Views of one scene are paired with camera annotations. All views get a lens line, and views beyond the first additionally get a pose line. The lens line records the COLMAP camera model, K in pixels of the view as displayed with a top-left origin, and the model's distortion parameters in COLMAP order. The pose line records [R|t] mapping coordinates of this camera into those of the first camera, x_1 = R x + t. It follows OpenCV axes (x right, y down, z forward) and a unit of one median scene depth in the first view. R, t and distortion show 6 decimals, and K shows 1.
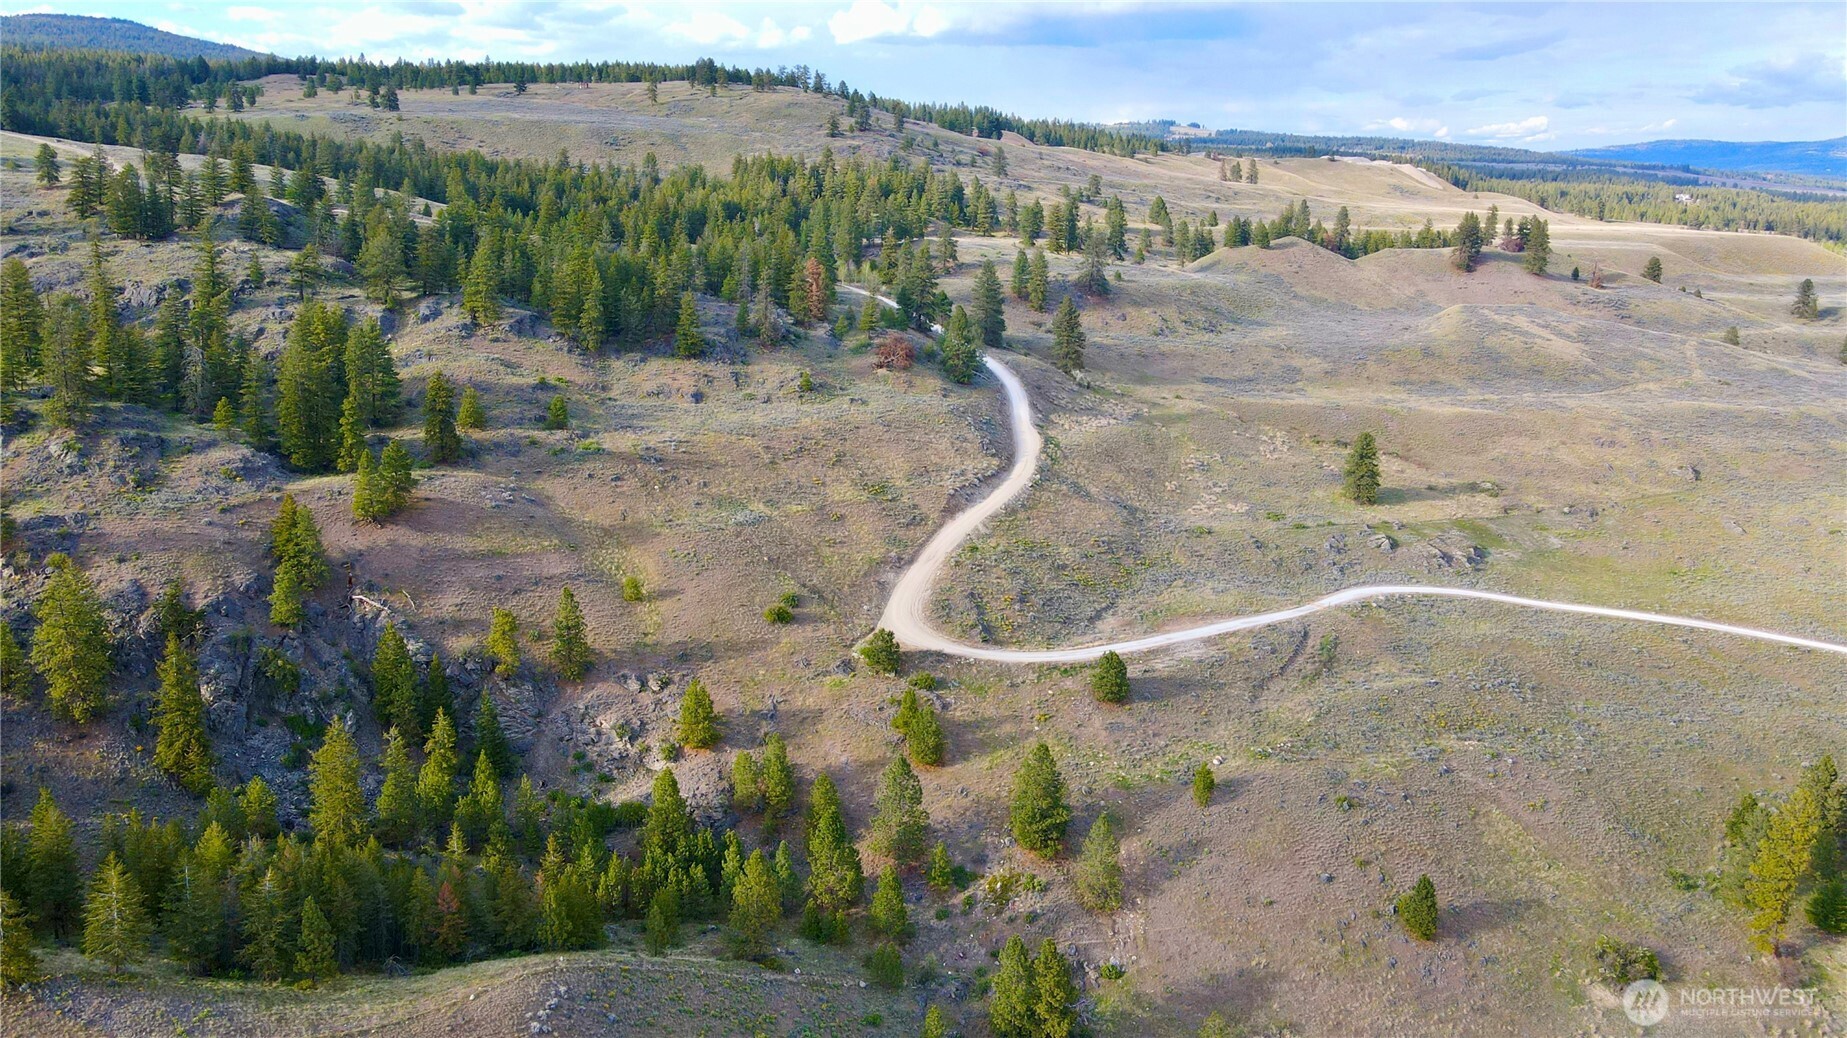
lens RADIAL K [[1363.9, 0, 923.5], [0, 1363.9, 519.0], [0, 0, 1]] dist [-0.012472, 0.115130]
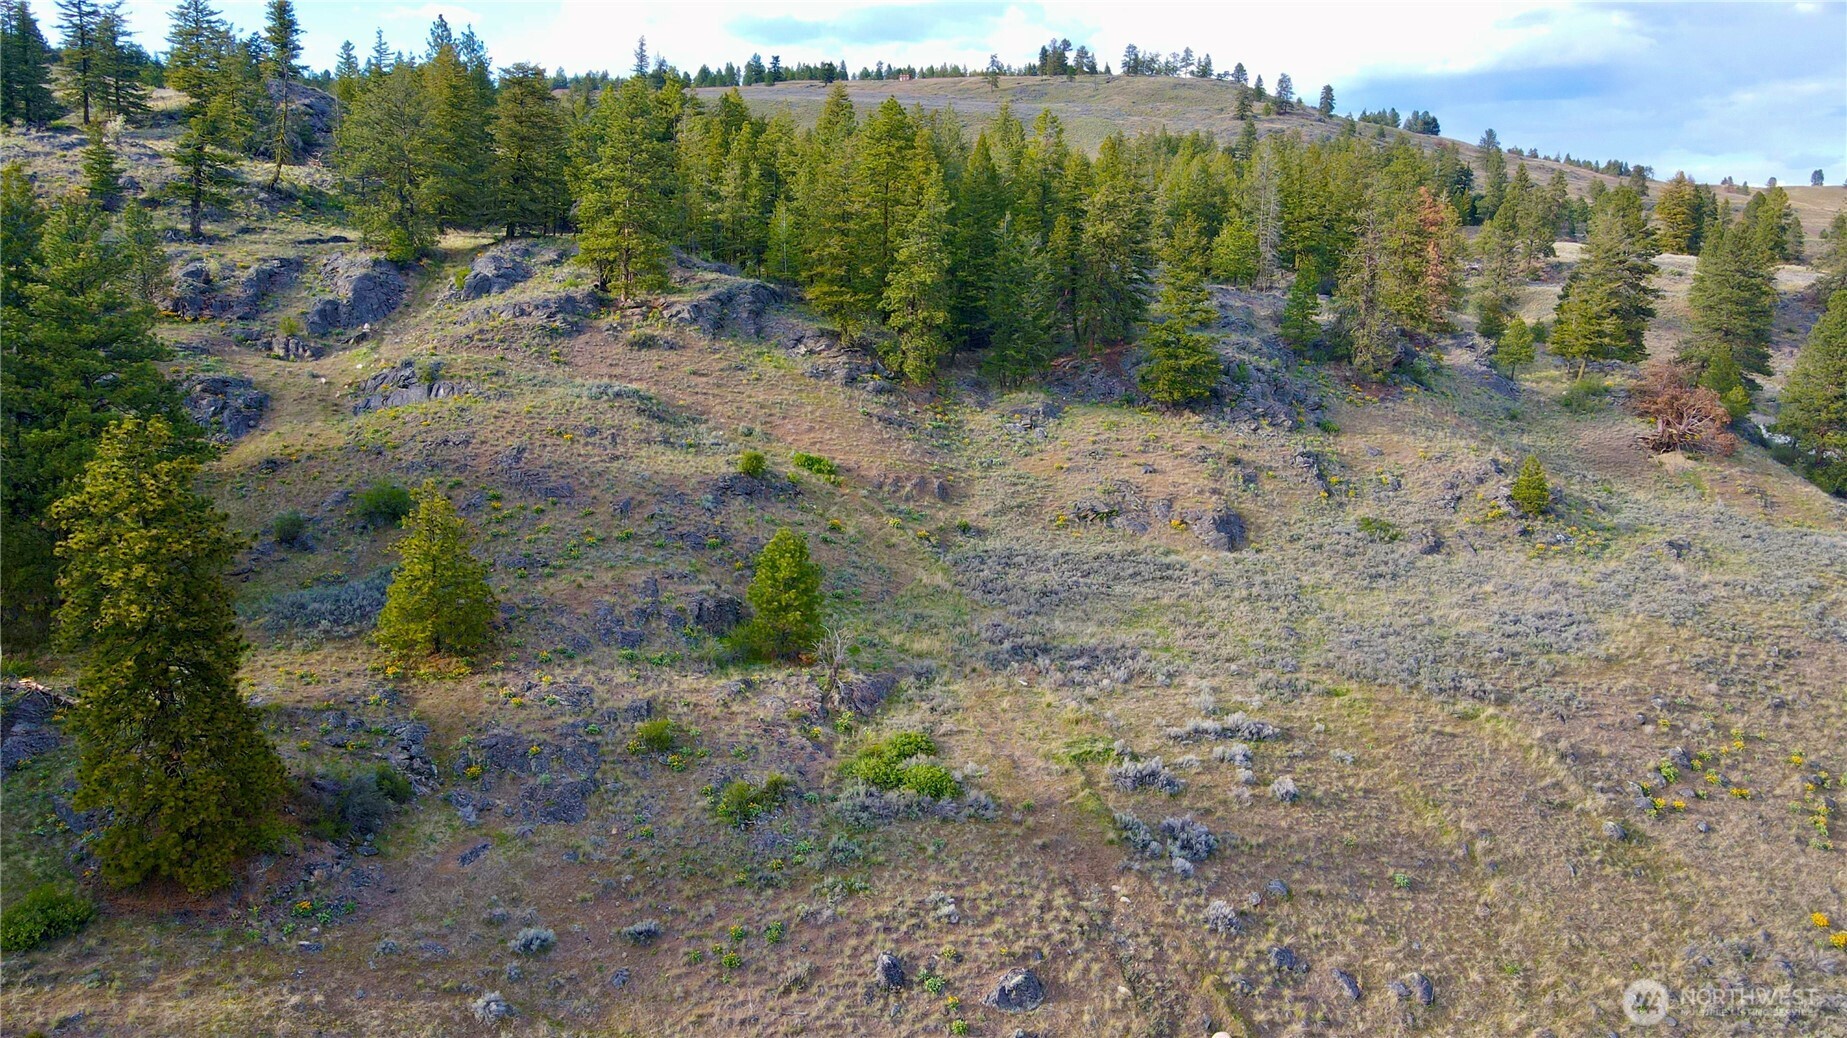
lens RADIAL K [[1363.8, 0, 921.2], [0, 1363.8, 517.5], [0, 0, 1]] dist [0.008201, 0.016236]
pose [[0.976304, 0.038136, -0.213016, -0.165197], [-0.049567, 0.997589, -0.048582, -0.071591], [0.210650, 0.057990, 0.975840, 0.660549]]
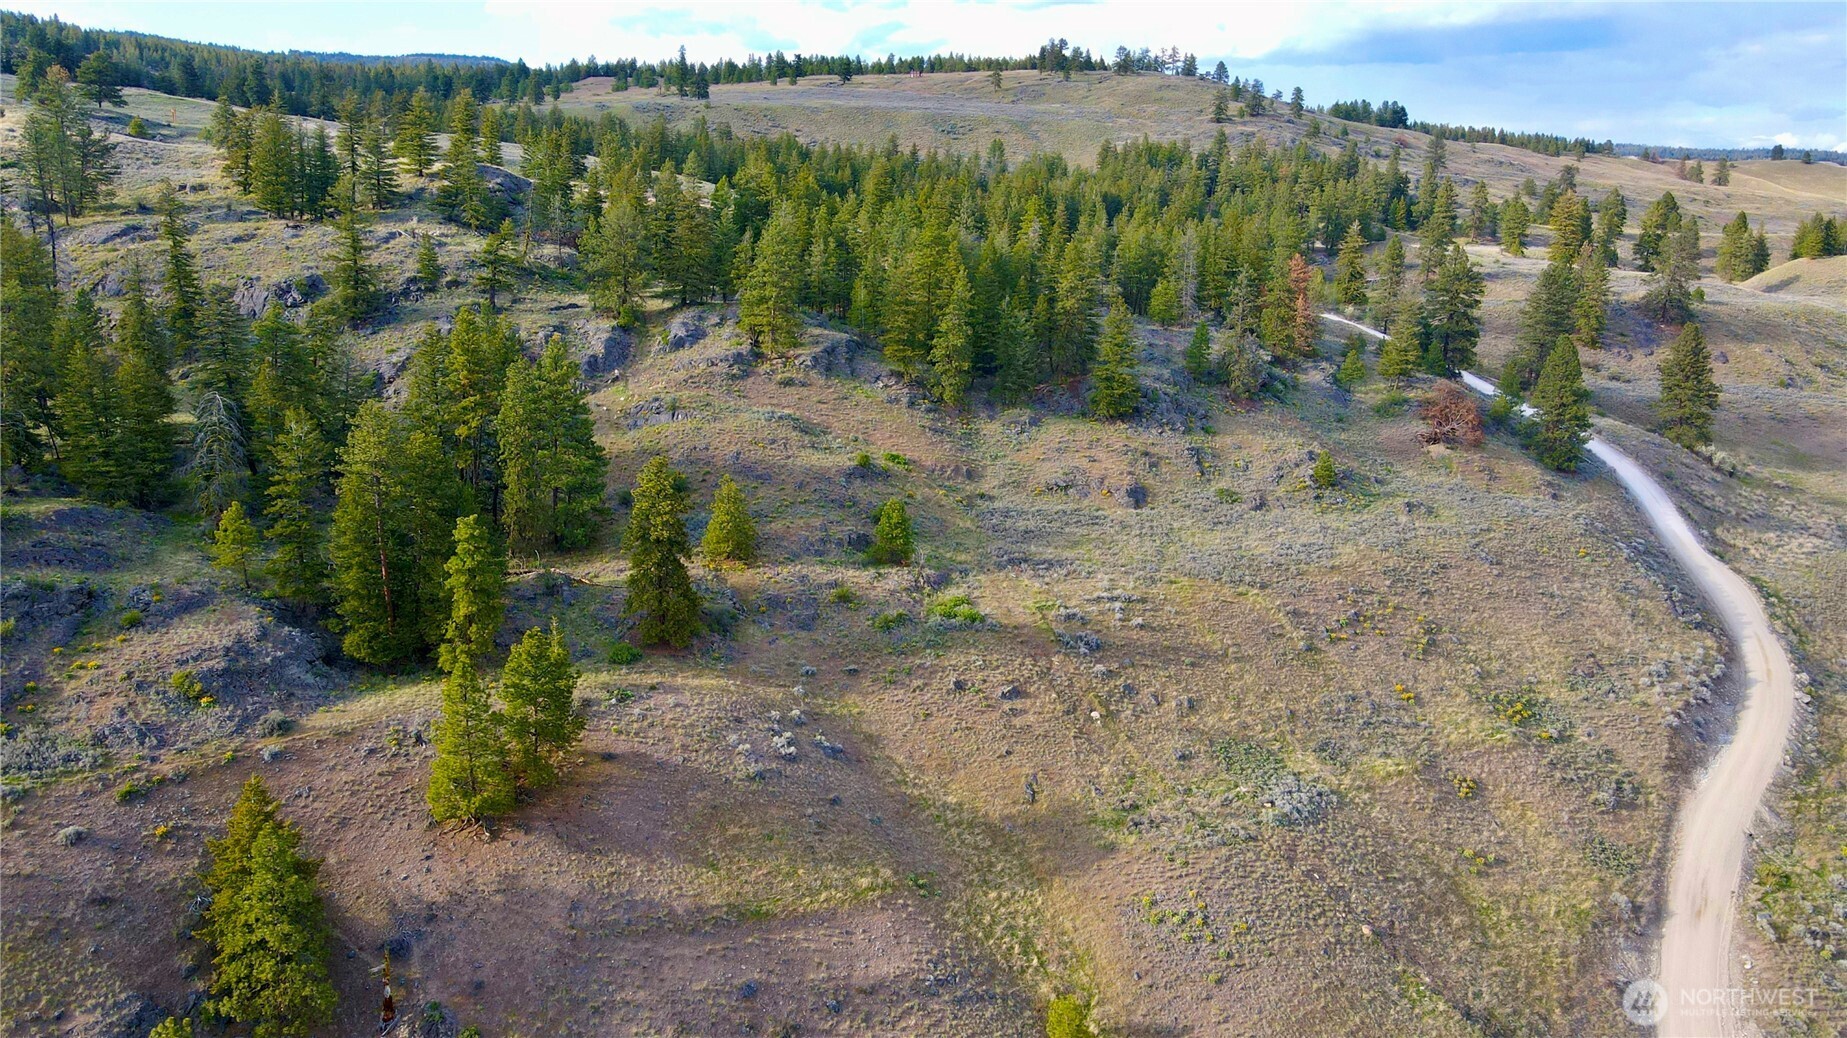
lens RADIAL K [[1363.8, 0, 921.2], [0, 1363.8, 517.5], [0, 0, 1]] dist [0.008201, 0.016236]
pose [[0.976059, 0.045324, -0.212731, -0.130891], [-0.049726, 0.998644, -0.015389, -0.066716], [0.211745, 0.025599, 0.976990, 0.440705]]
